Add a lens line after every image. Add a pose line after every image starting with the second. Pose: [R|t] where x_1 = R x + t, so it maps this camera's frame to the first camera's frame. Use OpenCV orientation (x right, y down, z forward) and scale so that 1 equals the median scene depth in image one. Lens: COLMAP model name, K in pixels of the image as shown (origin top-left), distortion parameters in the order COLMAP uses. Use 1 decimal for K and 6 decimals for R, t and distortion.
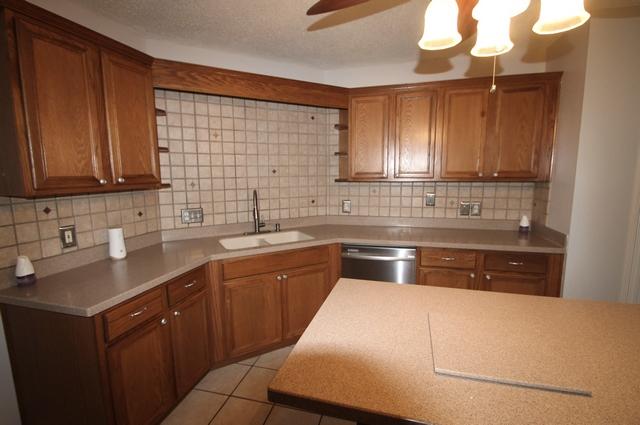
lens RADIAL K [[301.9, 0, 320.0], [0, 301.9, 212.5], [0, 0, 1]] dist [-0.000700, 0.000021]
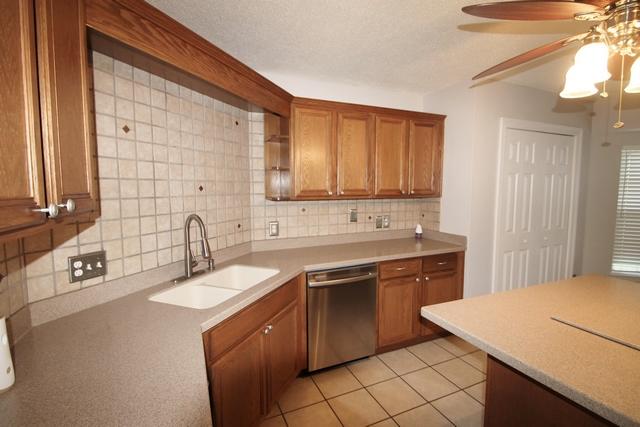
lens RADIAL K [[302.0, 0, 320.0], [0, 302.0, 213.5], [0, 0, 1]] dist [-0.004595, -0.001452]
pose [[0.777792, -0.047159, 0.626751, -0.414618], [0.081470, 0.996333, -0.026137, -0.035532], [-0.623220, 0.071390, 0.778782, 0.276816]]
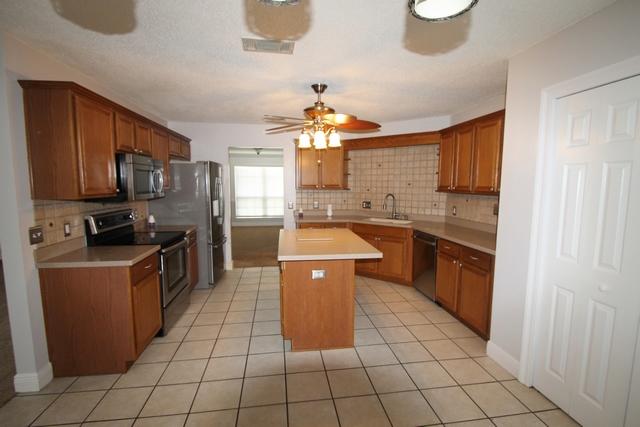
lens RADIAL K [[304.2, 0, 320.0], [0, 304.2, 213.5], [0, 0, 1]] dist [0.001928, 0.000032]
pose [[0.390908, 0.102157, -0.914743, 1.292858], [-0.133982, 0.989552, 0.053255, -0.000183], [0.910626, 0.101741, 0.400511, -0.110722]]
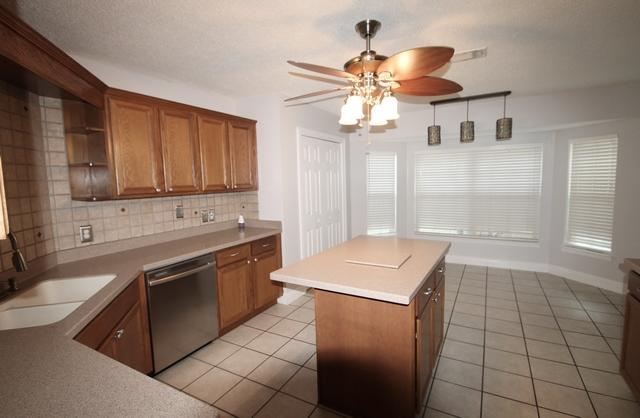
lens RADIAL K [[304.3, 0, 320.0], [0, 304.3, 209.0], [0, 0, 1]] dist [-0.002356, -0.000400]
pose [[0.247790, -0.090723, 0.964557, -0.580534], [0.155401, 0.986436, 0.052859, -0.036351], [-0.956269, 0.136795, 0.258528, 0.277999]]
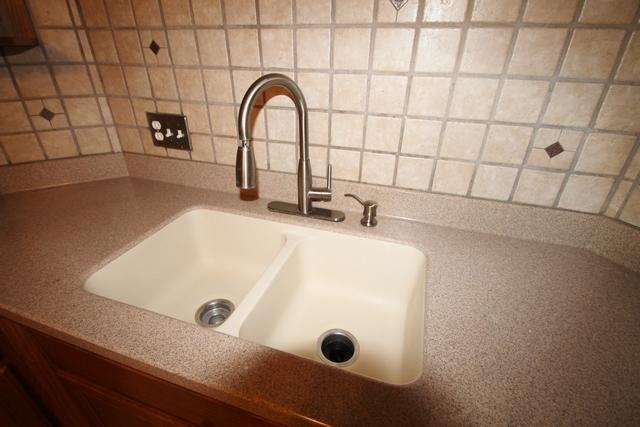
lens RADIAL K [[304.2, 0, 320.0], [0, 304.2, 213.5], [0, 0, 1]] dist [0.001928, 0.000032]
pose [[0.675285, 0.369161, -0.638522, 0.027742], [-0.111899, 0.906983, 0.406031, -0.077373], [0.729019, -0.202736, 0.653780, 0.814552]]
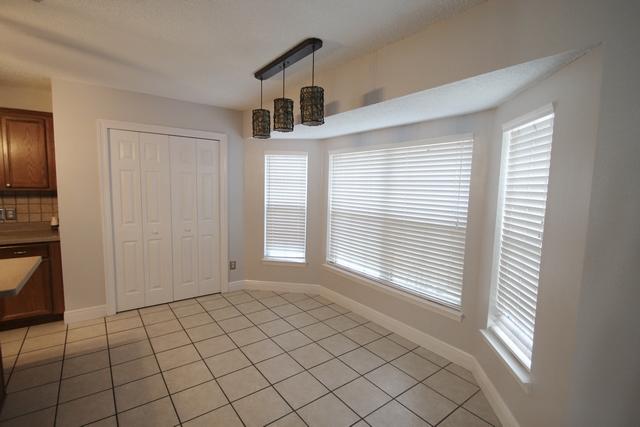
lens RADIAL K [[304.2, 0, 320.0], [0, 304.2, 213.5], [0, 0, 1]] dist [0.001928, 0.000032]
pose [[0.618733, -0.048970, 0.784074, 0.350992], [0.080291, 0.996771, -0.001105, 0.087343], [-0.781488, 0.063638, 0.620666, -0.696093]]
